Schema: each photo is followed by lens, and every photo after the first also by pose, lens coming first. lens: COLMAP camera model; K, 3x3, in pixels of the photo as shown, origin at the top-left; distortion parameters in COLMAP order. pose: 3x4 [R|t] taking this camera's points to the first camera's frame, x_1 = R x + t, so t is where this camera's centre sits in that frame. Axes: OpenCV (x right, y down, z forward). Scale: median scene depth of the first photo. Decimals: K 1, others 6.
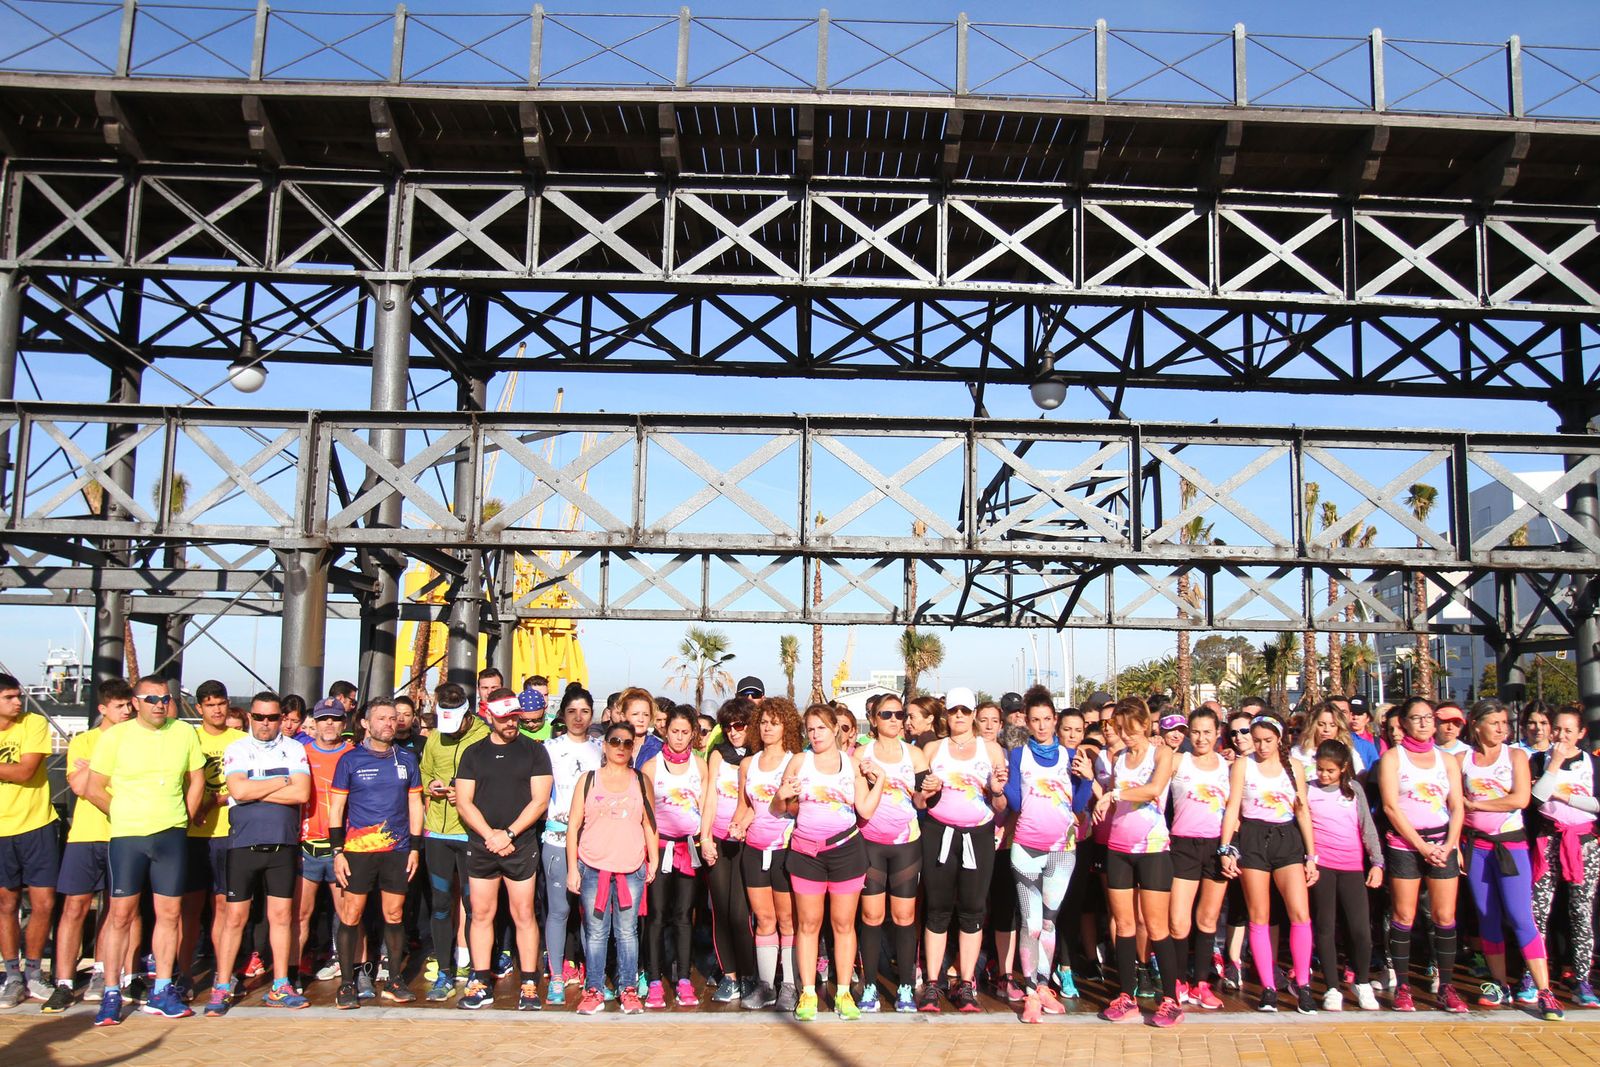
lens RADIAL K [[1401.8, 0, 796.5], [0, 1401.8, 543.5], [0, 0, 1]] dist [-0.096754, 0.094993]
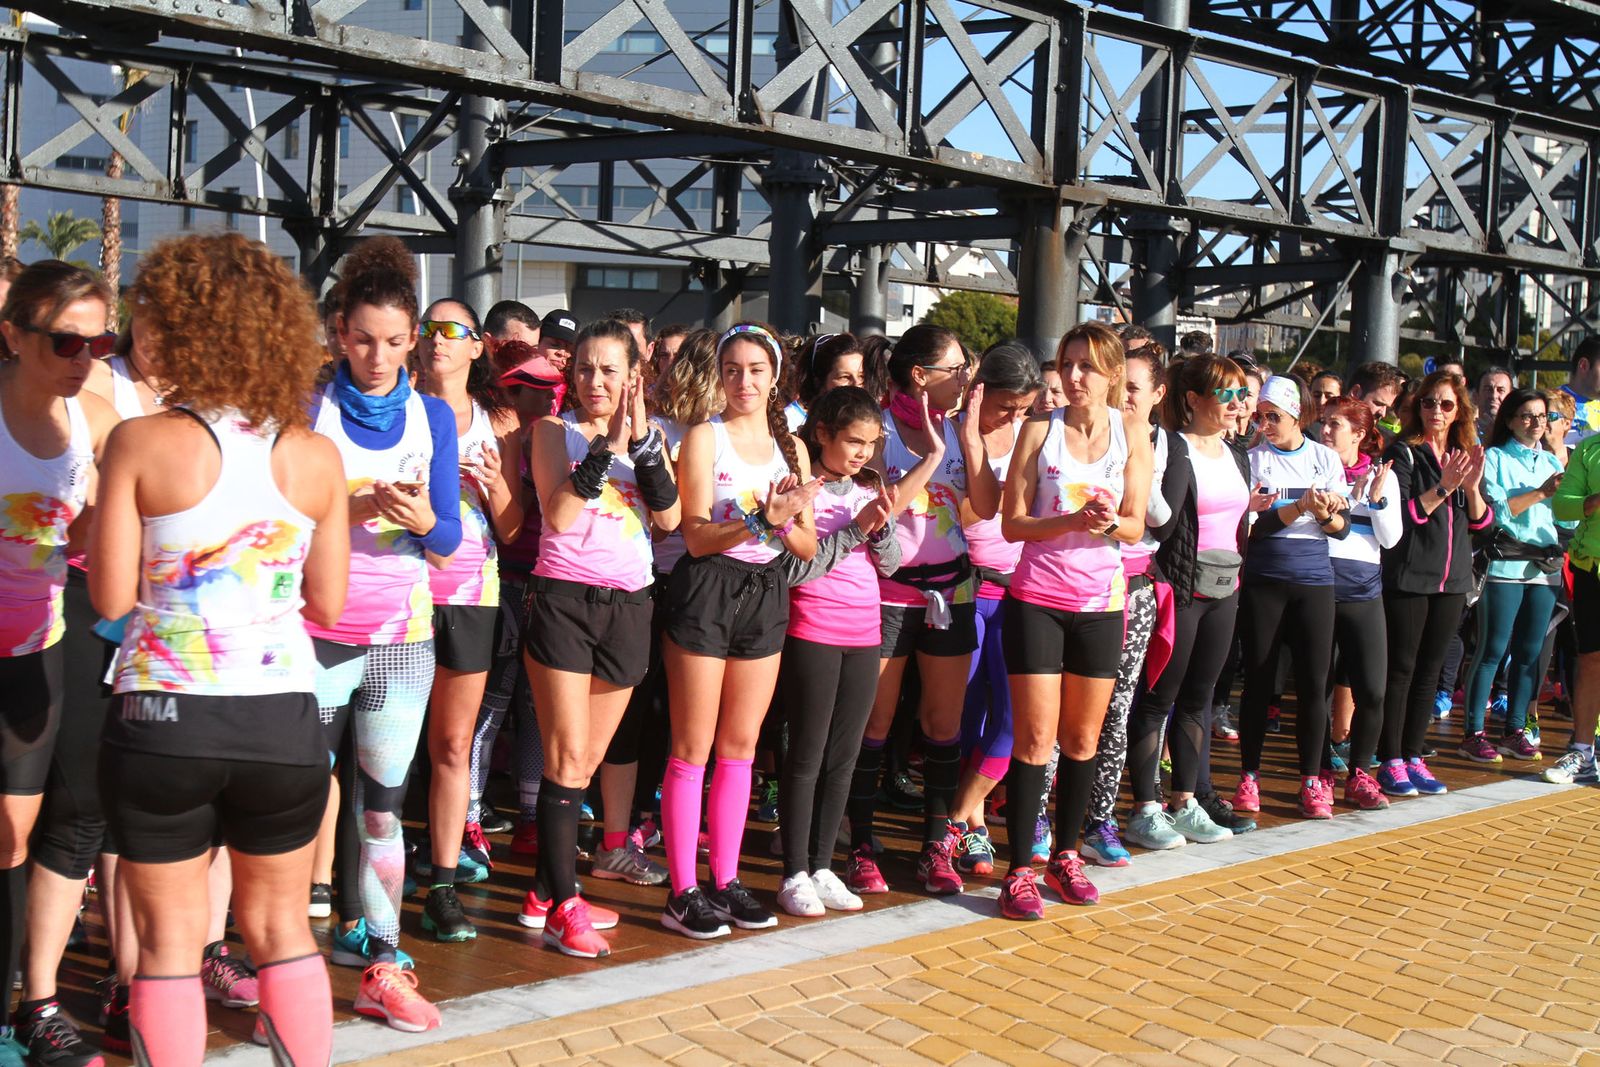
lens RADIAL K [[2274.9, 0, 796.7], [0, 2274.9, 556.9], [0, 0, 1]] dist [-0.012109, 0.057077]
pose [[0.669915, -0.031884, 0.741753, -0.118273], [-0.129596, 0.978717, 0.159114, 0.033507], [-0.731040, -0.202721, 0.651525, 0.224841]]
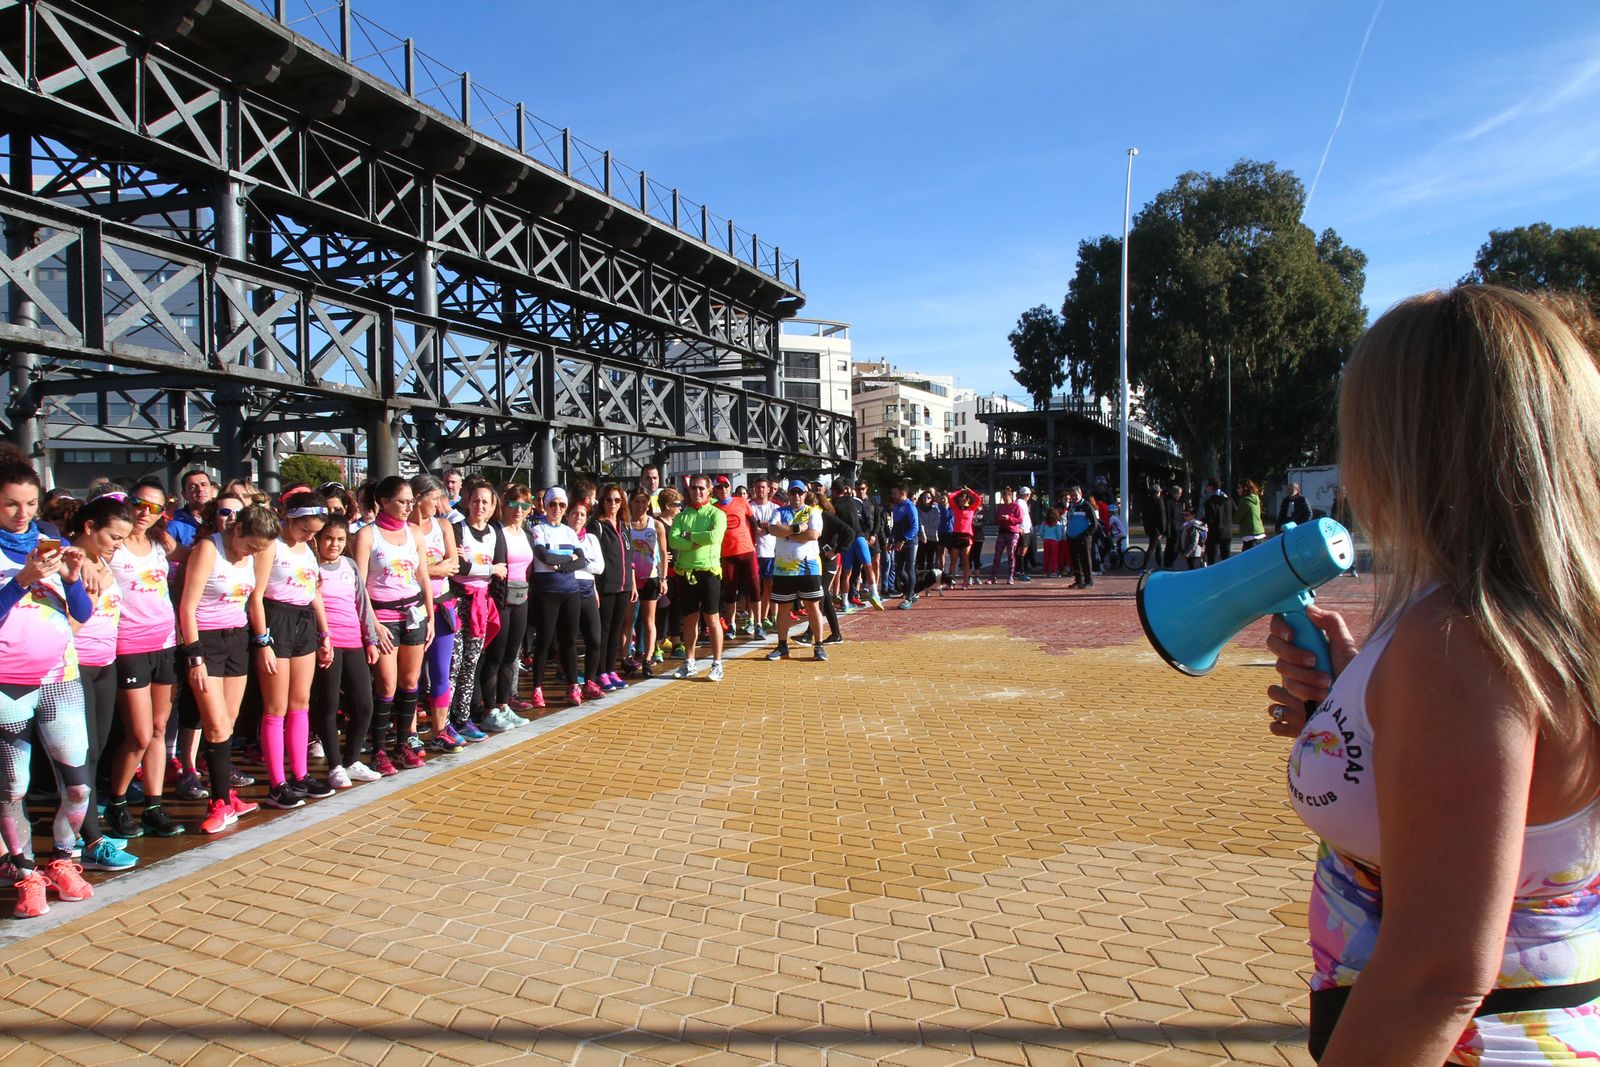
lens RADIAL K [[1175.9, 0, 796.4], [0, 1175.9, 544.6], [0, 0, 1]] dist [-0.099018, 0.065887]
pose [[0.250760, -0.043410, 0.967075, -0.154682], [-0.101065, 0.992361, 0.070751, 0.035166], [-0.962759, -0.115479, 0.244458, 0.239797]]
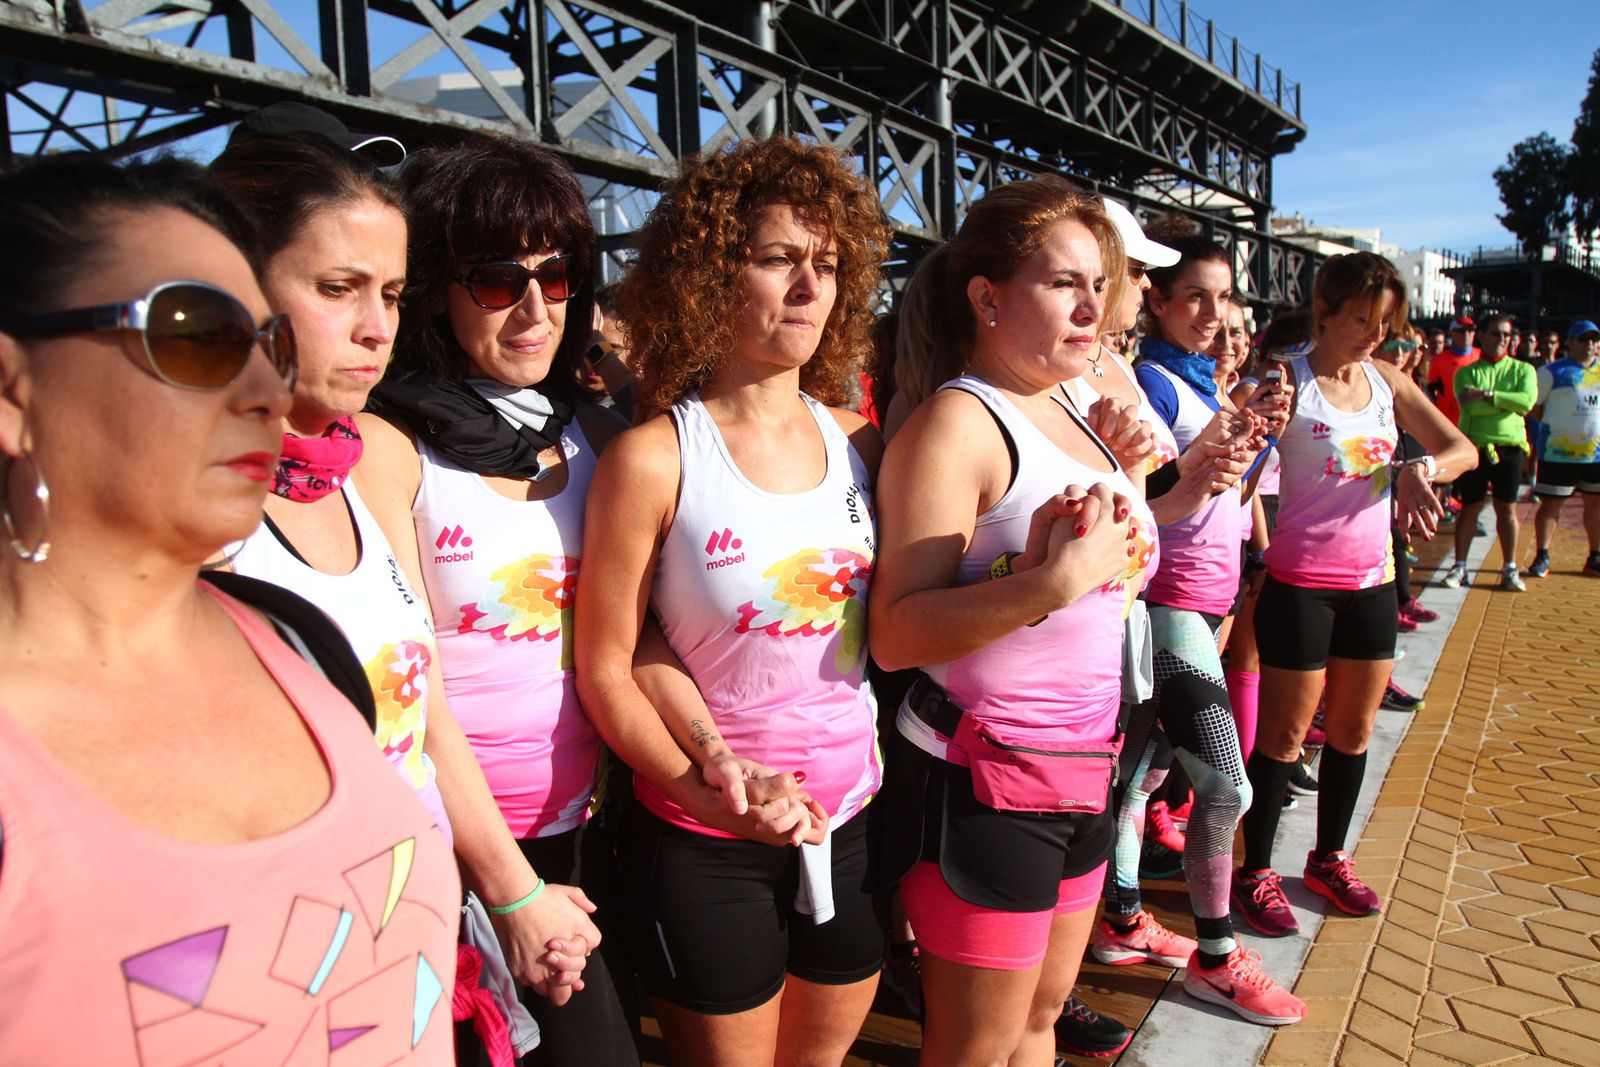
lens RADIAL K [[1175.9, 0, 796.4], [0, 1175.9, 544.6], [0, 0, 1]] dist [-0.099018, 0.065887]
pose [[0.534569, -0.134997, 0.834273, -0.084219], [-0.073878, 0.975916, 0.205255, 0.065216], [-0.841890, -0.171357, 0.511721, 0.442430]]
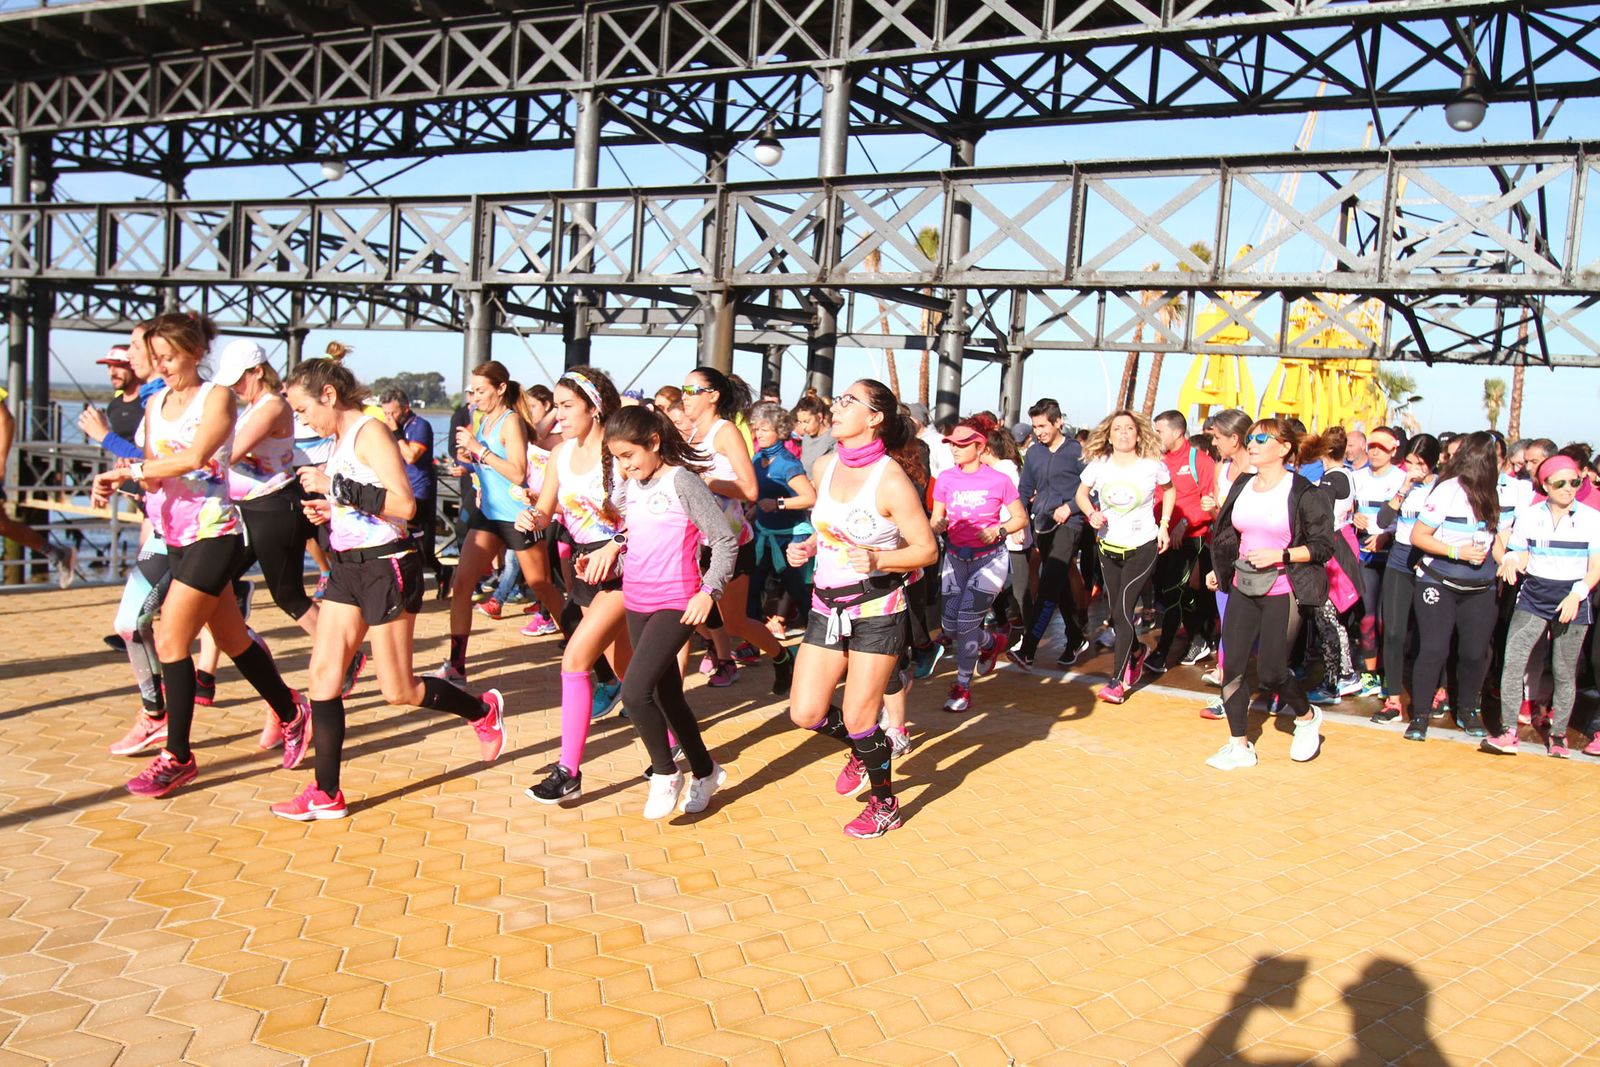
lens RADIAL K [[1323.0, 0, 796.6], [0, 1323.0, 546.4], [0, 0, 1]] dist [-0.089932, 0.066812]
pose [[0.826016, 0.088874, -0.556596, 0.355519], [0.020916, 0.981977, 0.187837, 0.007114], [0.563258, -0.166798, 0.809270, -0.014556]]
